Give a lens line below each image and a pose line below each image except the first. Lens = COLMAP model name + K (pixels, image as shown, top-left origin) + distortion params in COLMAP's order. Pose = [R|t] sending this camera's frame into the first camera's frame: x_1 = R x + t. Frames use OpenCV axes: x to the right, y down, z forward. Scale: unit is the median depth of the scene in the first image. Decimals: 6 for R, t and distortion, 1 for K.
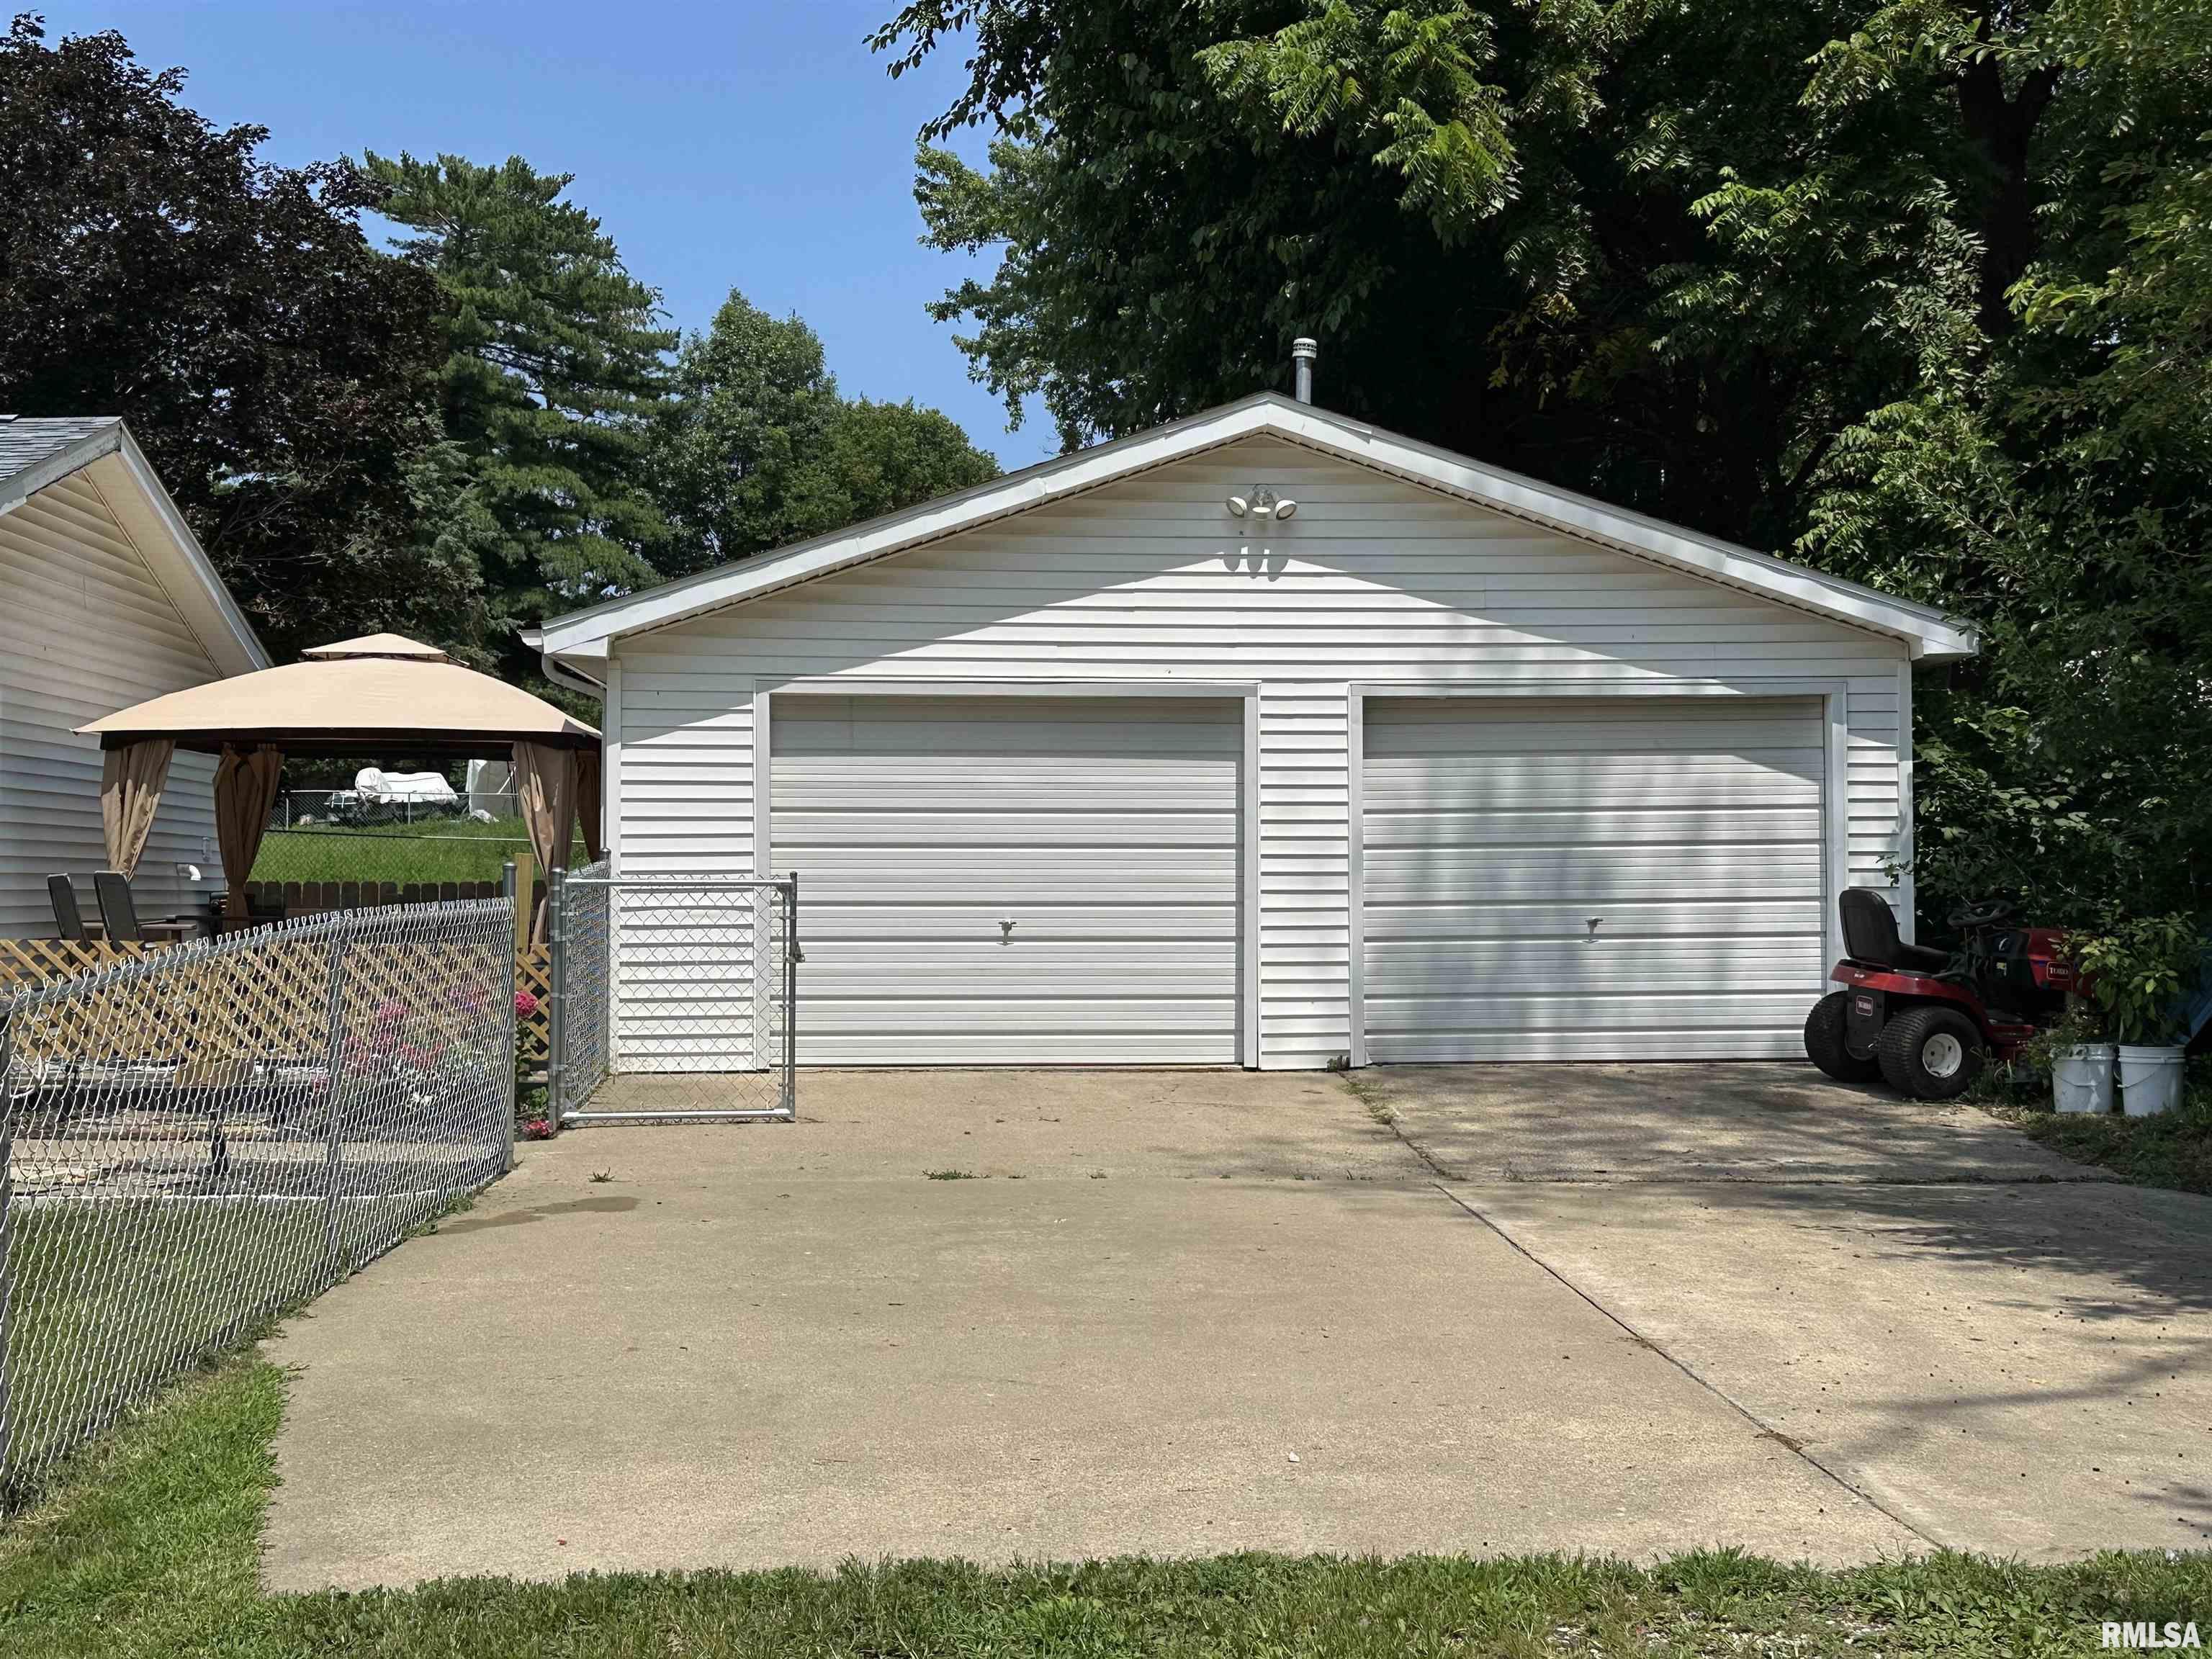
lens RADIAL K [[2719.8, 0, 1116.3], [0, 2719.8, 829.6], [0, 0, 1]] dist [0.090402, 0.000000]
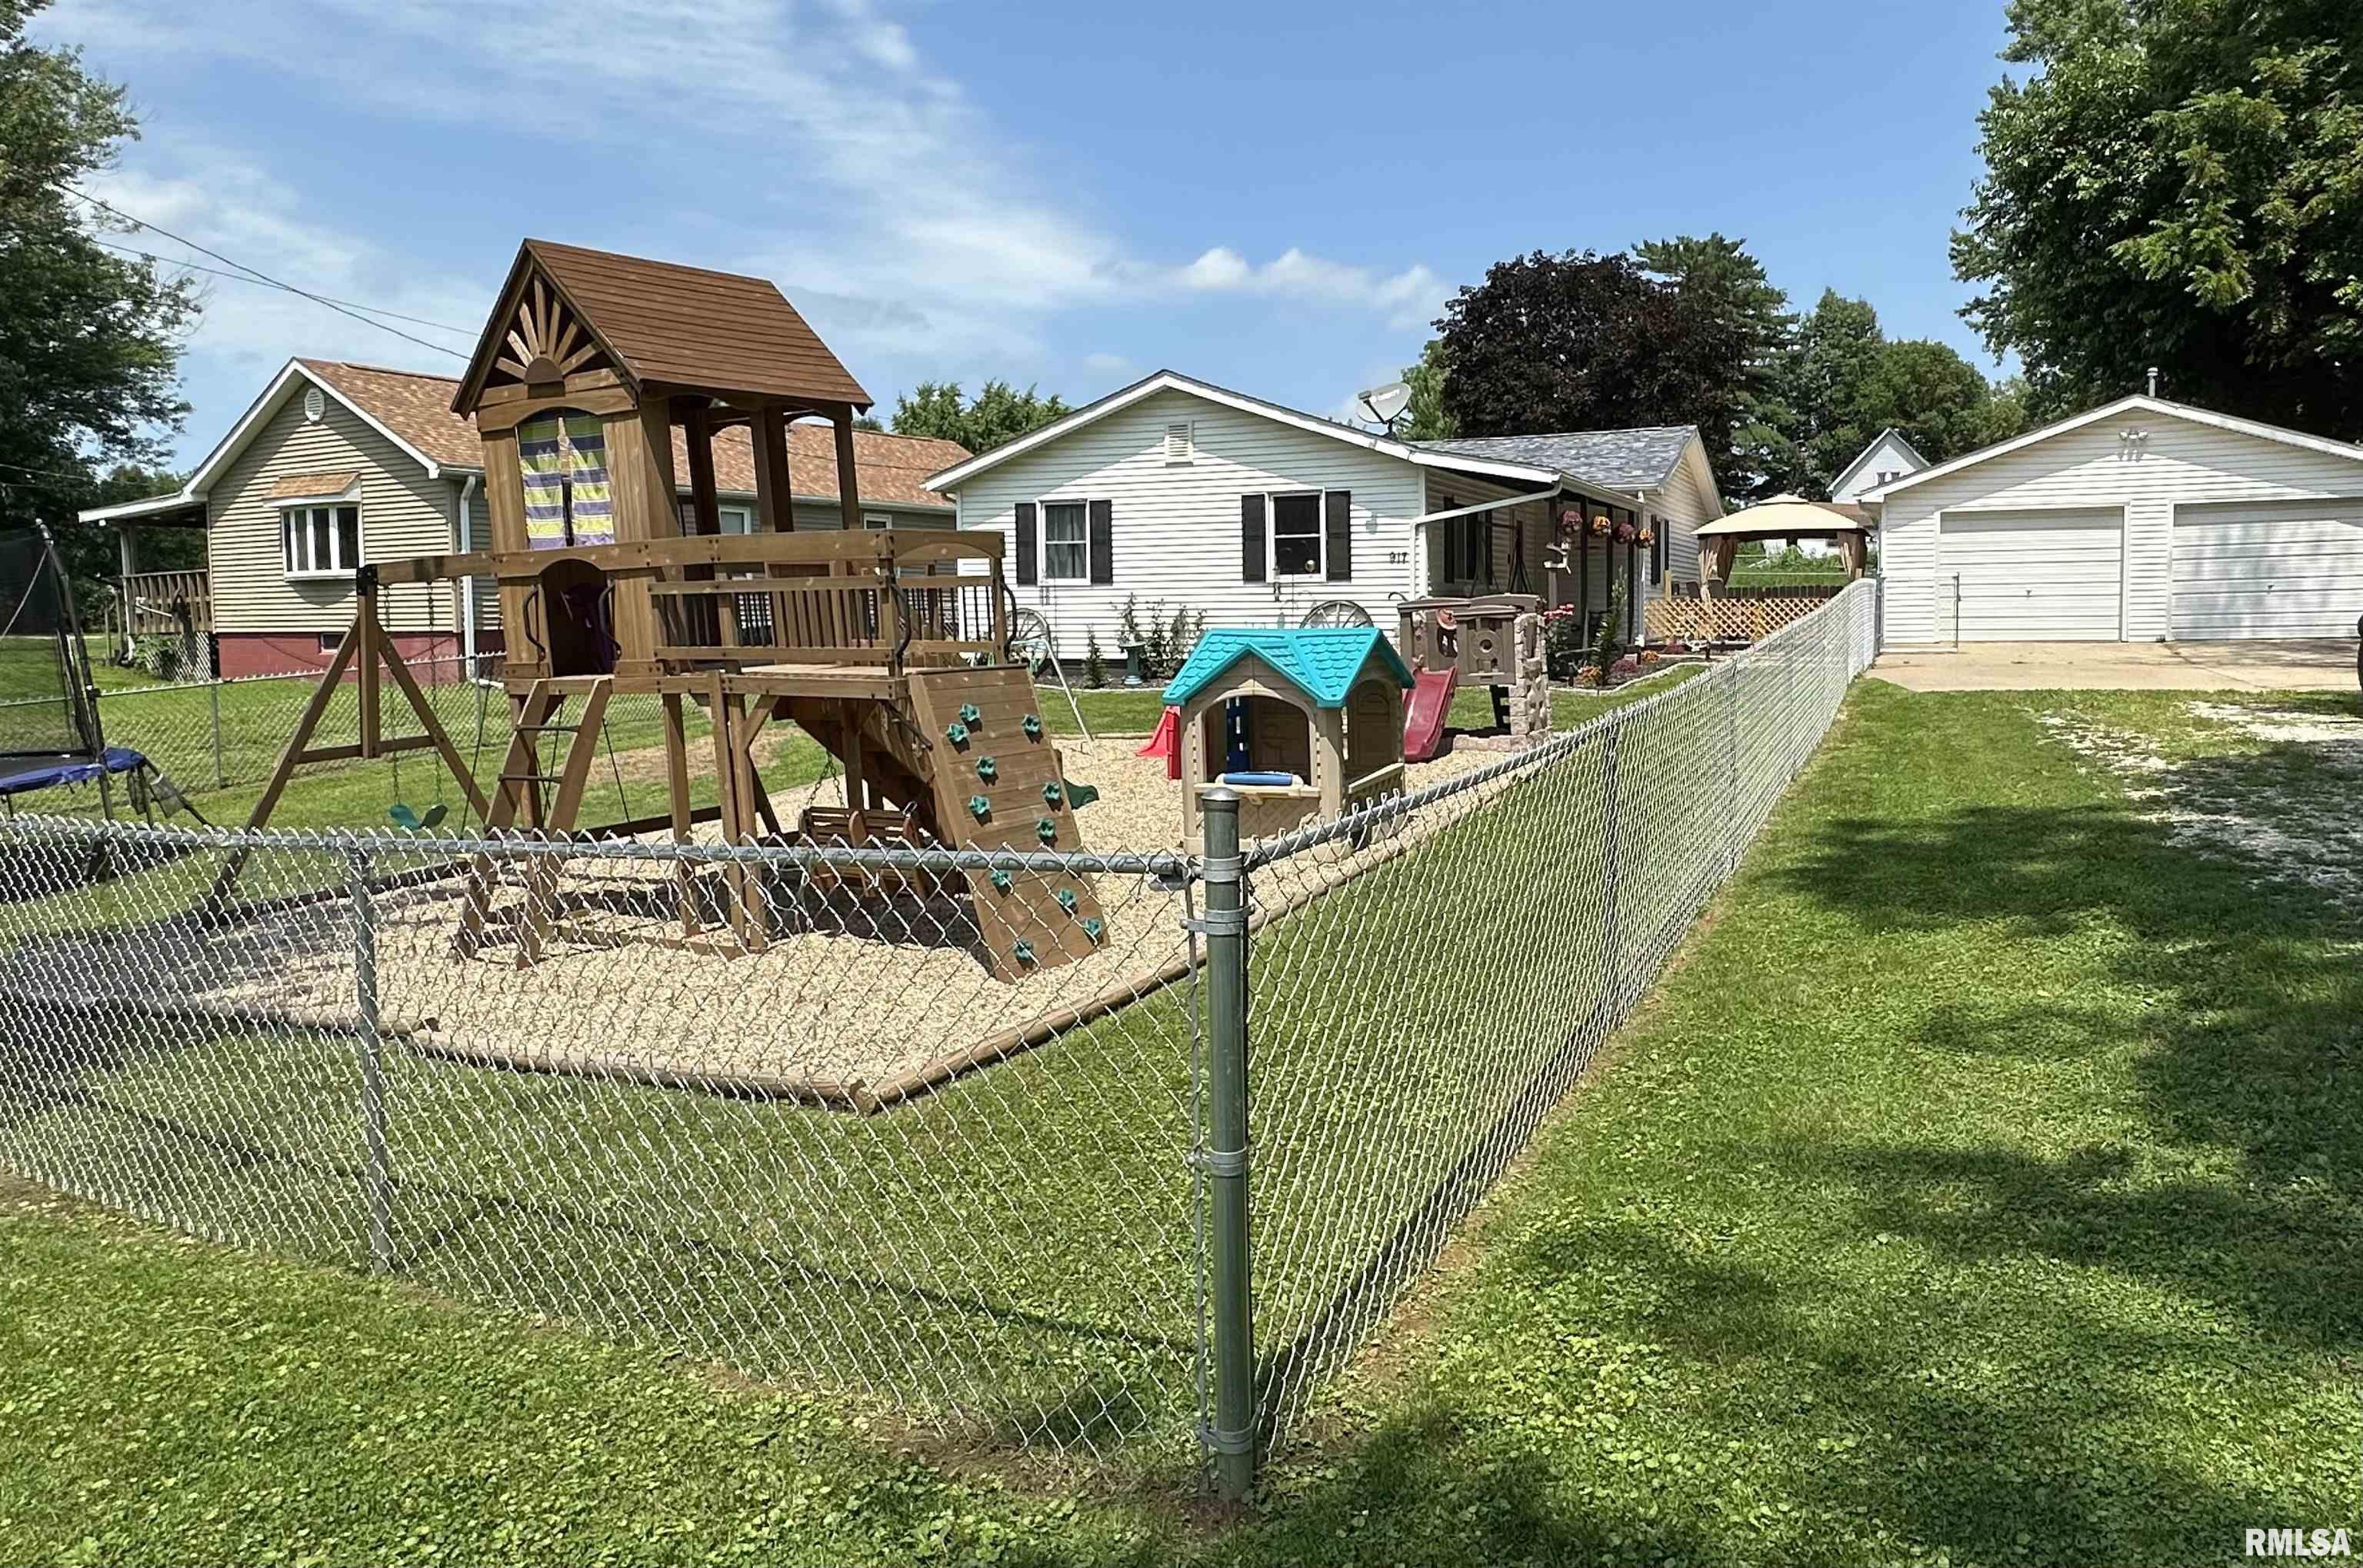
lens RADIAL K [[1636.8, 0, 1273.2], [0, 1636.8, 736.7], [0, 0, 1]] dist [-0.009369, 0.000643]
pose [[0.908910, 0.015939, -0.416687, -0.018309], [0.023617, 0.995697, 0.089604, 0.006335], [0.416323, -0.091283, 0.904623, -0.364716]]
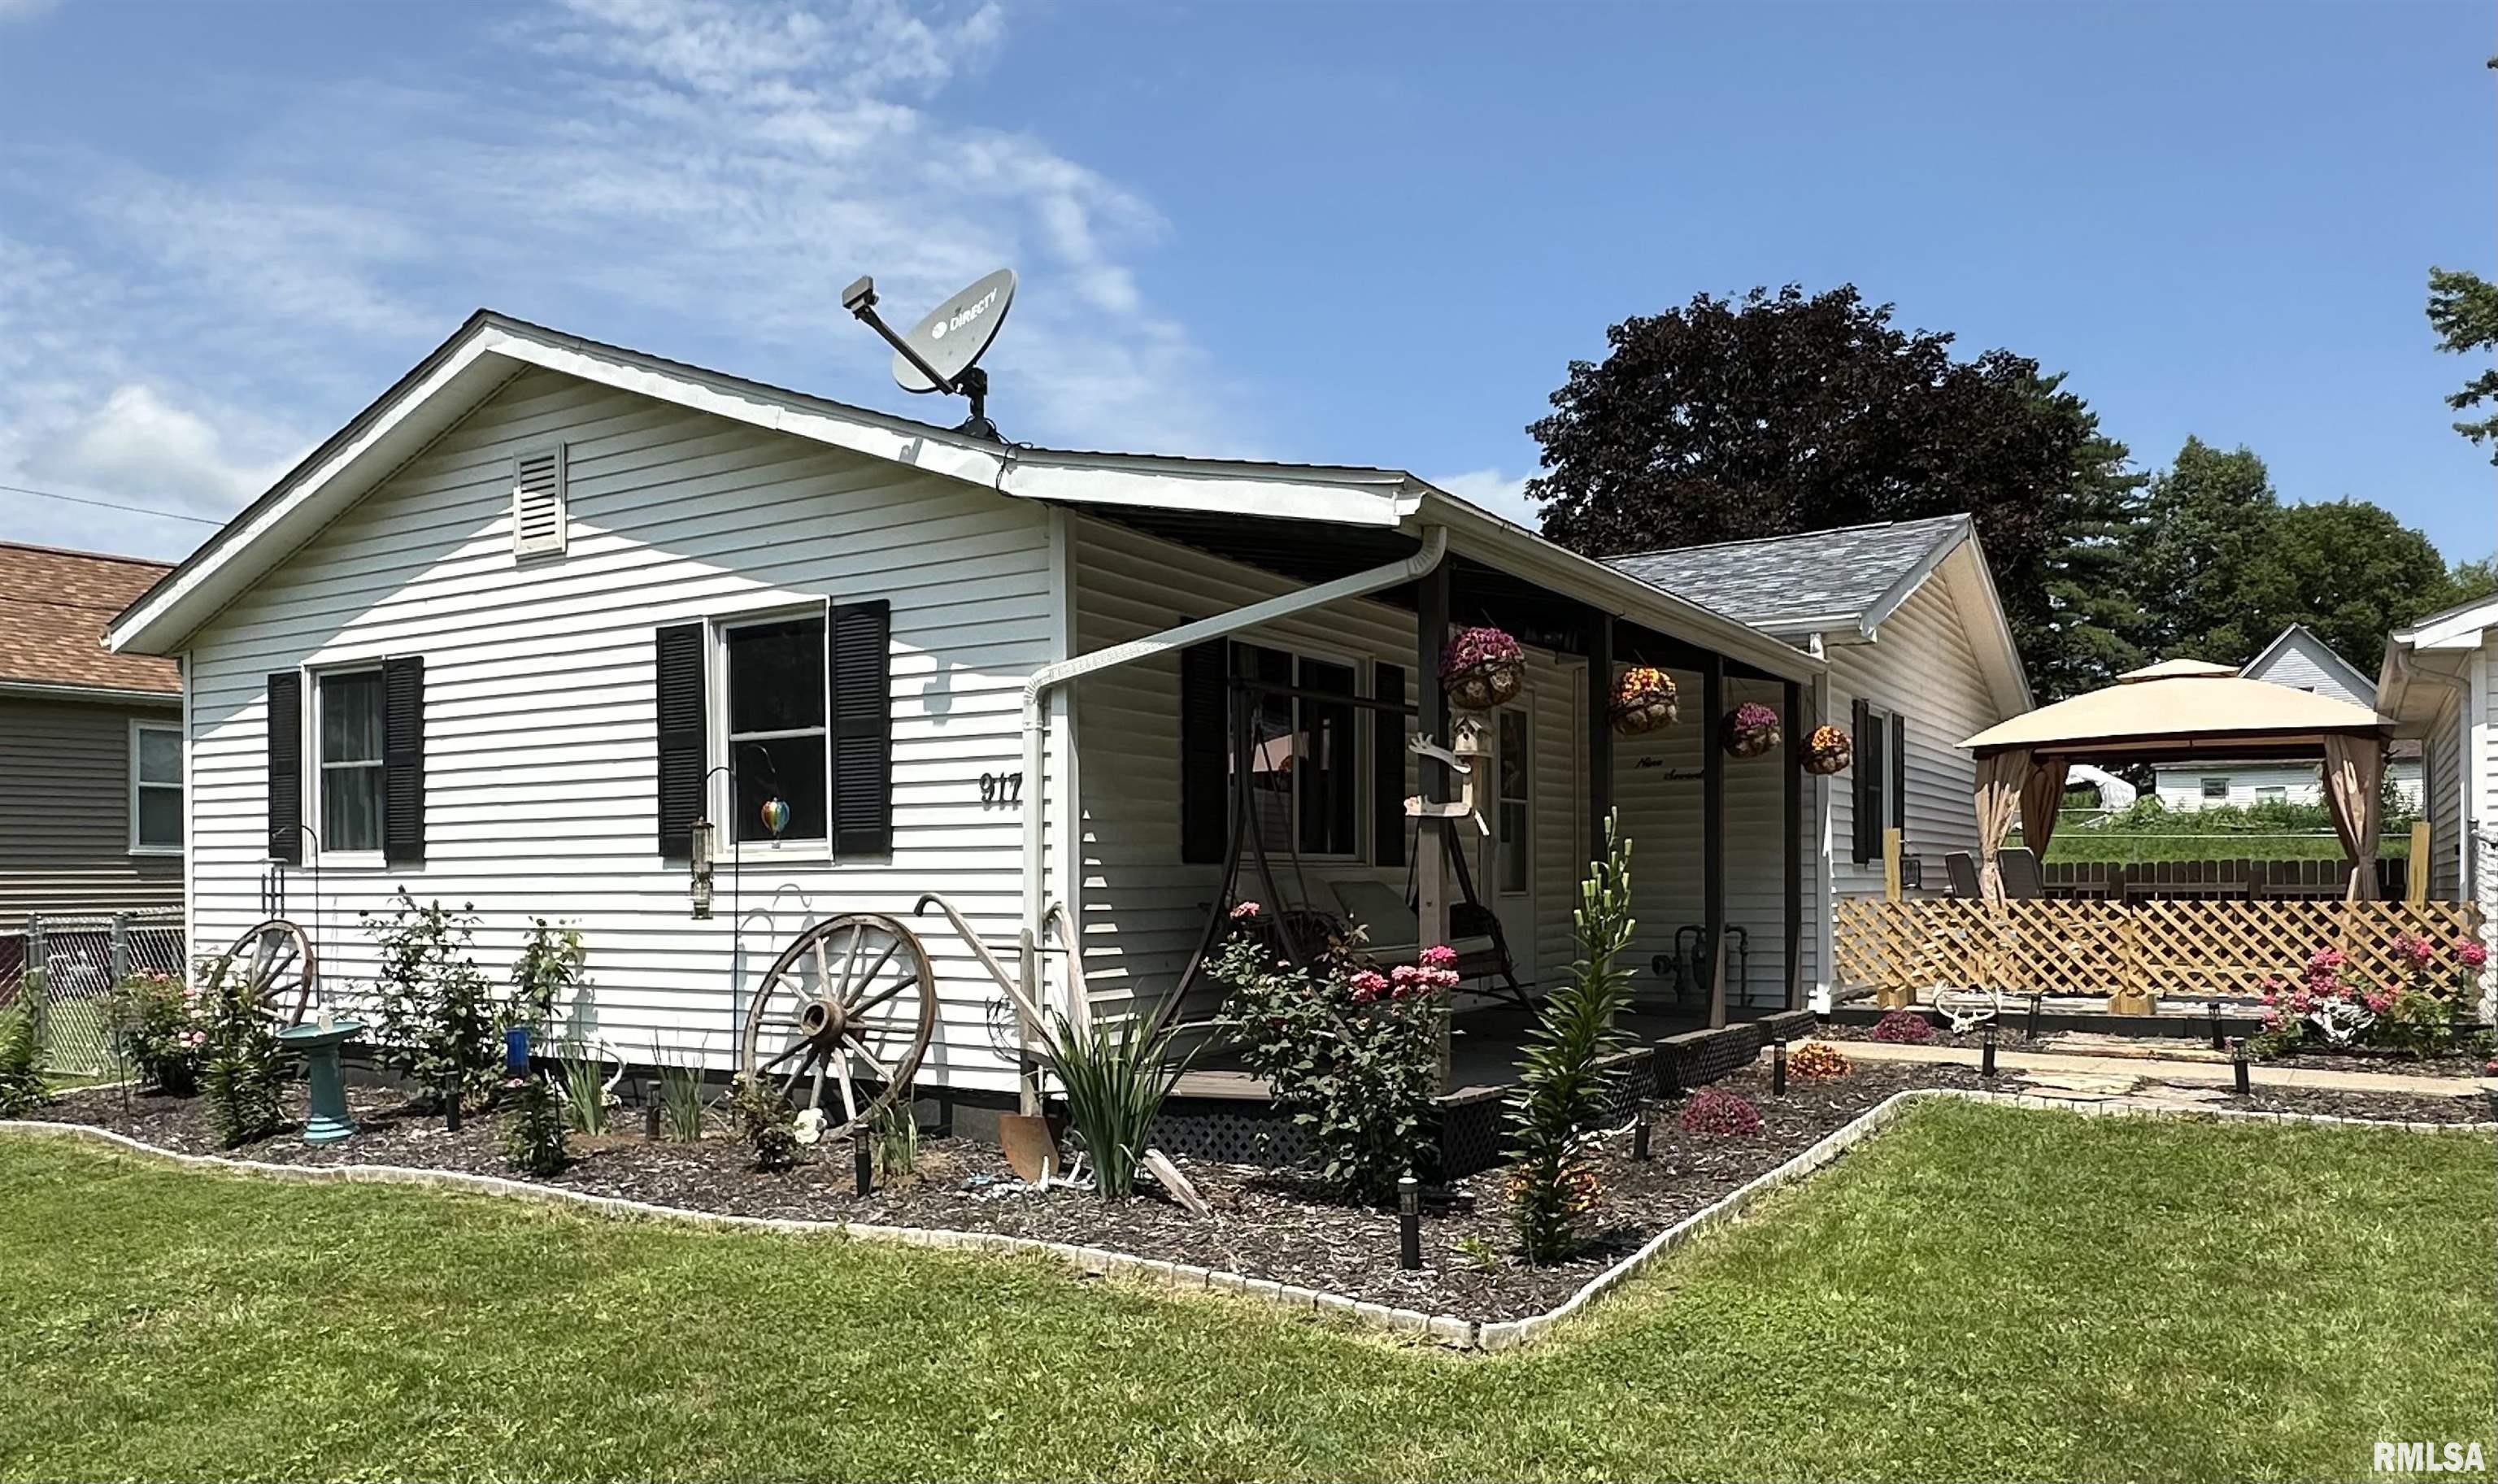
lens RADIAL K [[1685.7, 0, 1245.0], [0, 1685.7, 925.7], [0, 0, 1]] dist [-0.007214, -0.001167]
pose [[0.823732, 0.002456, -0.566975, -0.086406], [0.023462, 0.998986, 0.038413, 0.005155], [0.566494, -0.044944, 0.822839, 0.054583]]
